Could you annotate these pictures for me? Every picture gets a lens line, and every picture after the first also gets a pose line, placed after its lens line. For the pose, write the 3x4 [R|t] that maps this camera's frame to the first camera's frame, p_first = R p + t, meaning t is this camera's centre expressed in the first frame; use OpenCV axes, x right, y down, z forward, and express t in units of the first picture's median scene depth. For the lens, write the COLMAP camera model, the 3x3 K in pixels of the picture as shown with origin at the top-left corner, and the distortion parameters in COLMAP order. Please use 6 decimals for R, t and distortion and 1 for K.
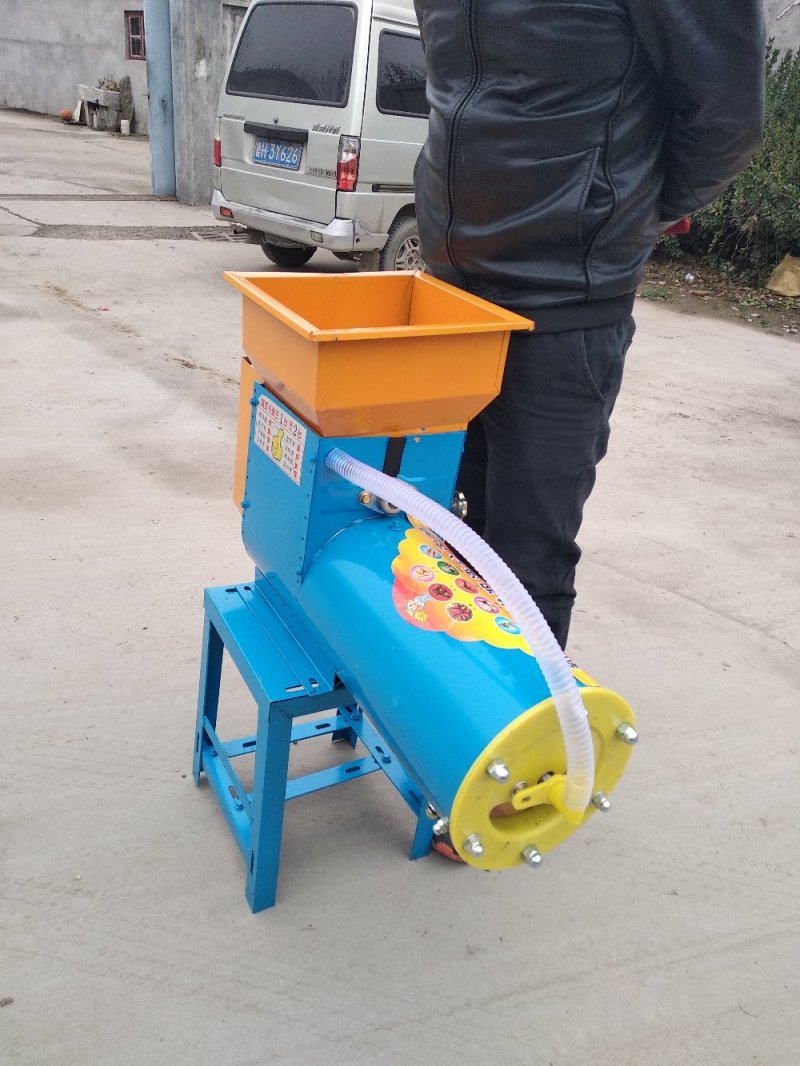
lens RADIAL K [[829.2, 0, 392.1], [0, 829.2, 528.5], [0, 0, 1]] dist [0.055722, -0.062989]
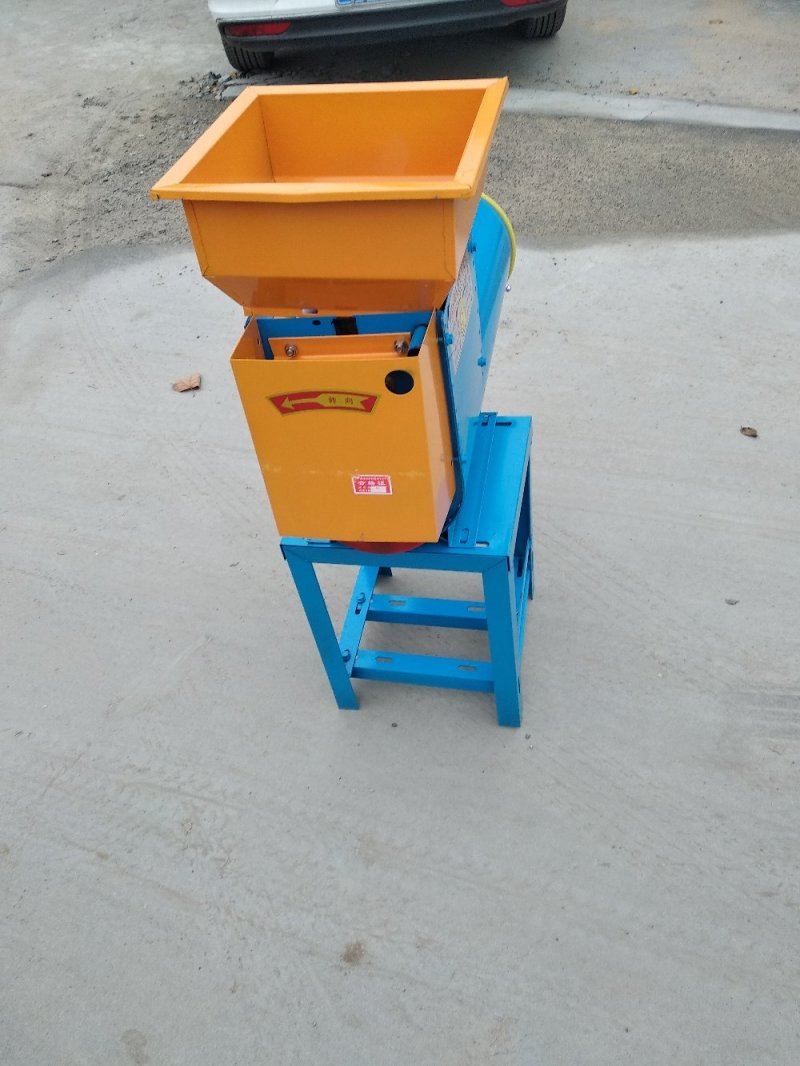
lens RADIAL K [[829.2, 0, 390.1], [0, 829.2, 528.3], [0, 0, 1]] dist [0.055722, -0.062989]
pose [[-0.767564, -0.474143, 0.431316, -0.522416], [0.317323, 0.303570, 0.898416, -0.785599], [-0.556912, 0.826459, -0.082553, 1.221748]]
